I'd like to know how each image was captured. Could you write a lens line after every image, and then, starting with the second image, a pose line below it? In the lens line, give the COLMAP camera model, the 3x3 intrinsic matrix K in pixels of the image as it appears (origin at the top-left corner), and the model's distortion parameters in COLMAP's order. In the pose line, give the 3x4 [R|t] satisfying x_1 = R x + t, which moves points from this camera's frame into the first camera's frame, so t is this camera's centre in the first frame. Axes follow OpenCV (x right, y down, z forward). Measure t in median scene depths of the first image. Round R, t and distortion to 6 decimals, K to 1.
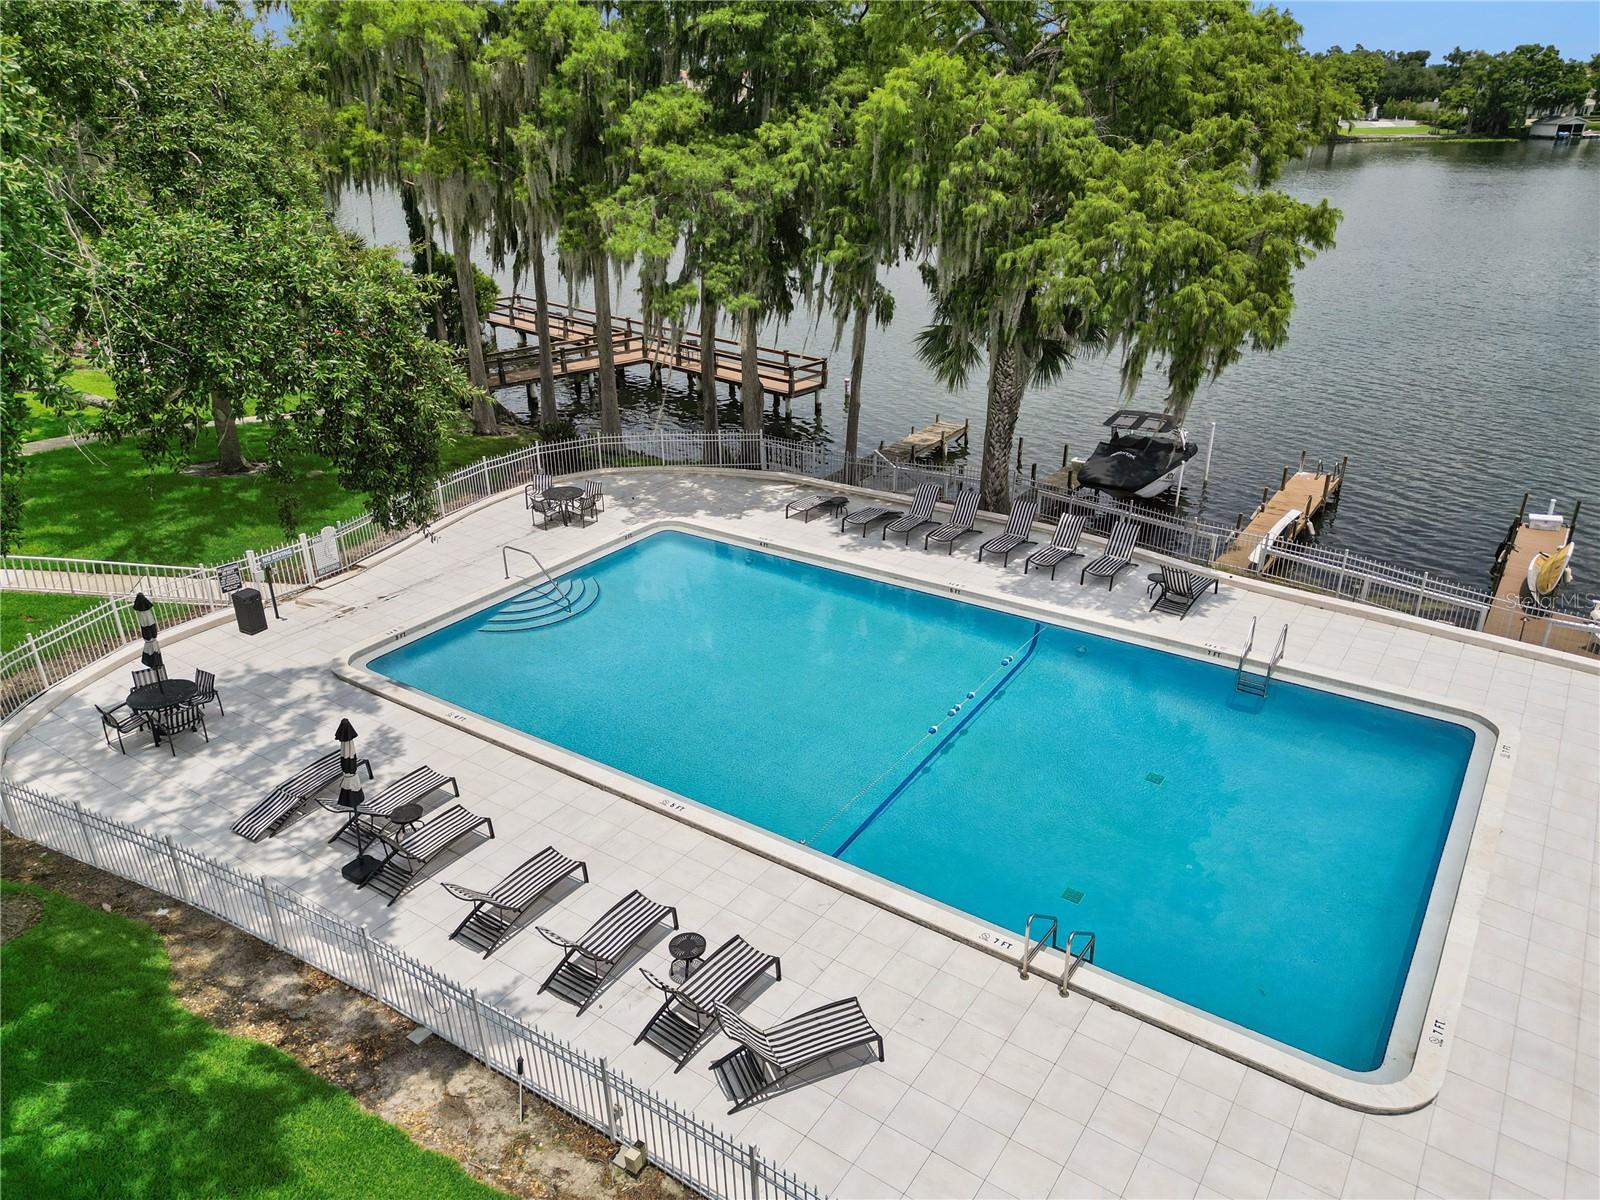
lens RADIAL K [[1129.1, 0, 791.1], [0, 1129.1, 587.3], [0, 0, 1]] dist [0.042242, -0.035152]
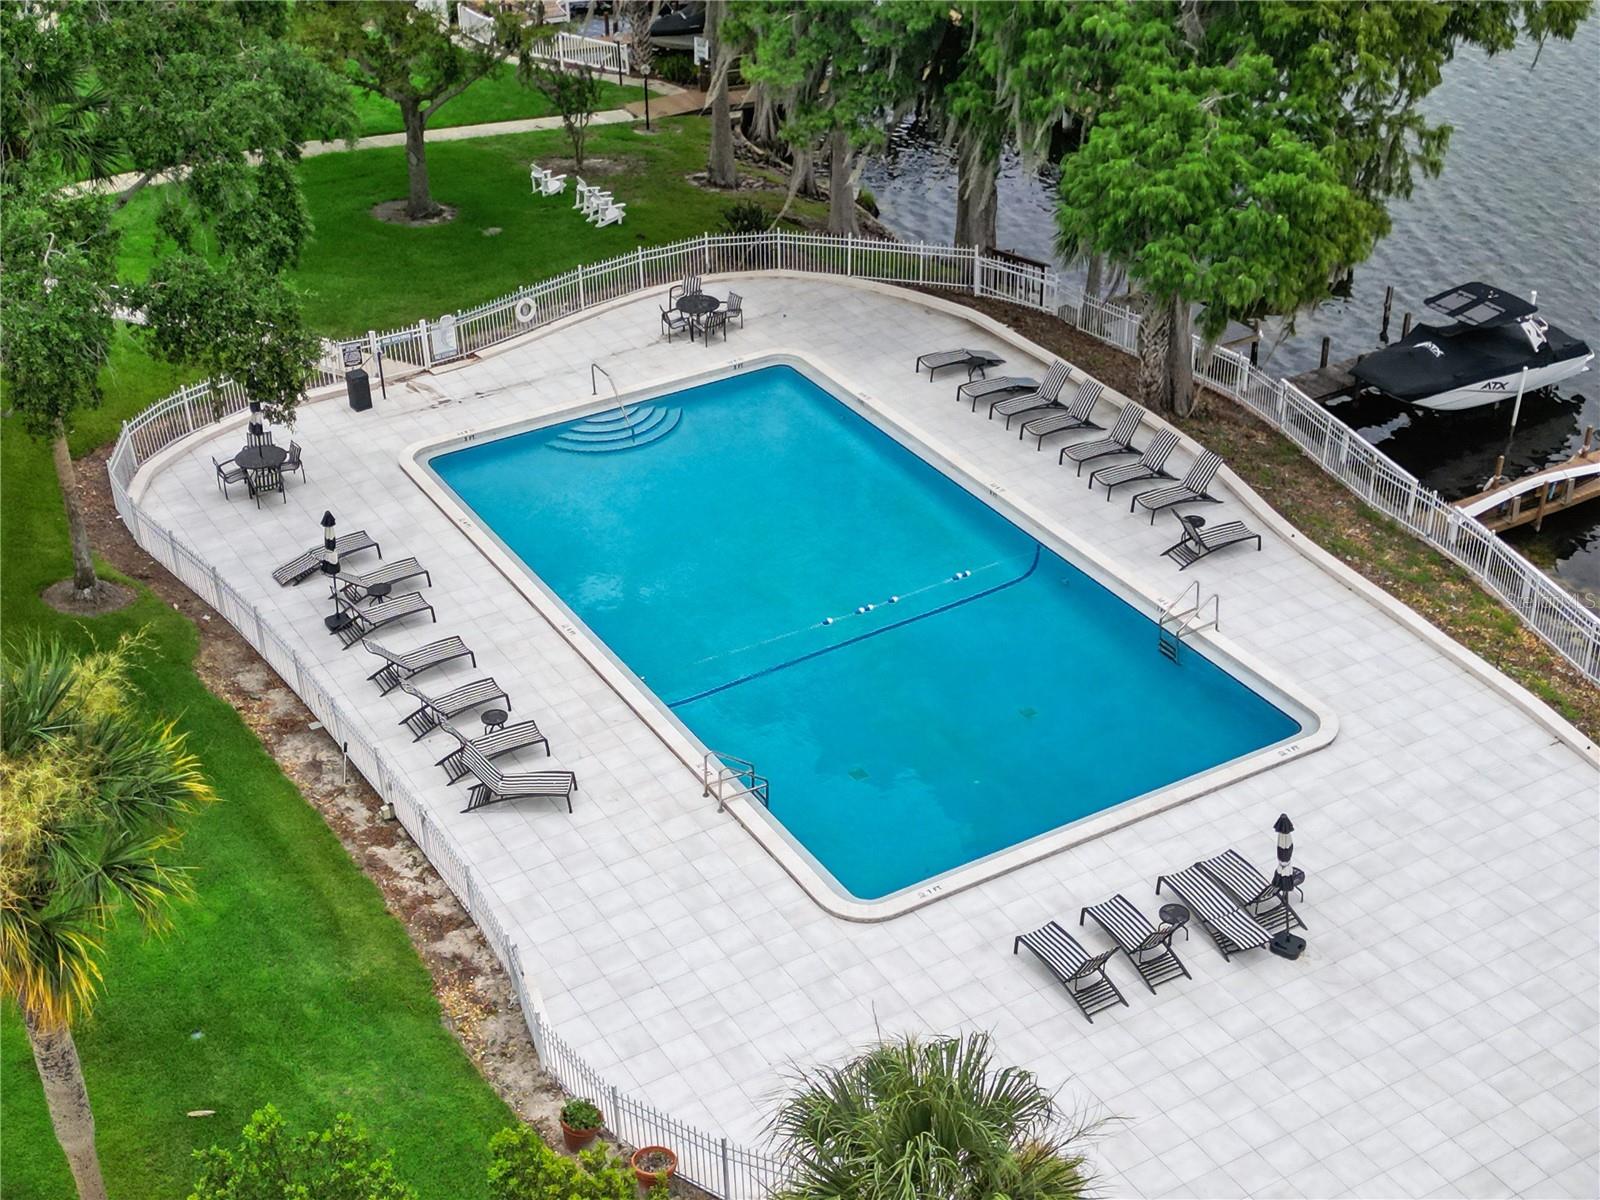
lens RADIAL K [[2176.0, 0, 767.7], [0, 2176.0, 599.2], [0, 0, 1]] dist [0.186548, -0.622320]
pose [[0.903393, 0.208625, -0.374641, 0.725603], [-0.153390, 0.973082, 0.172000, -0.209416], [0.400440, -0.097918, 0.911076, -0.801271]]
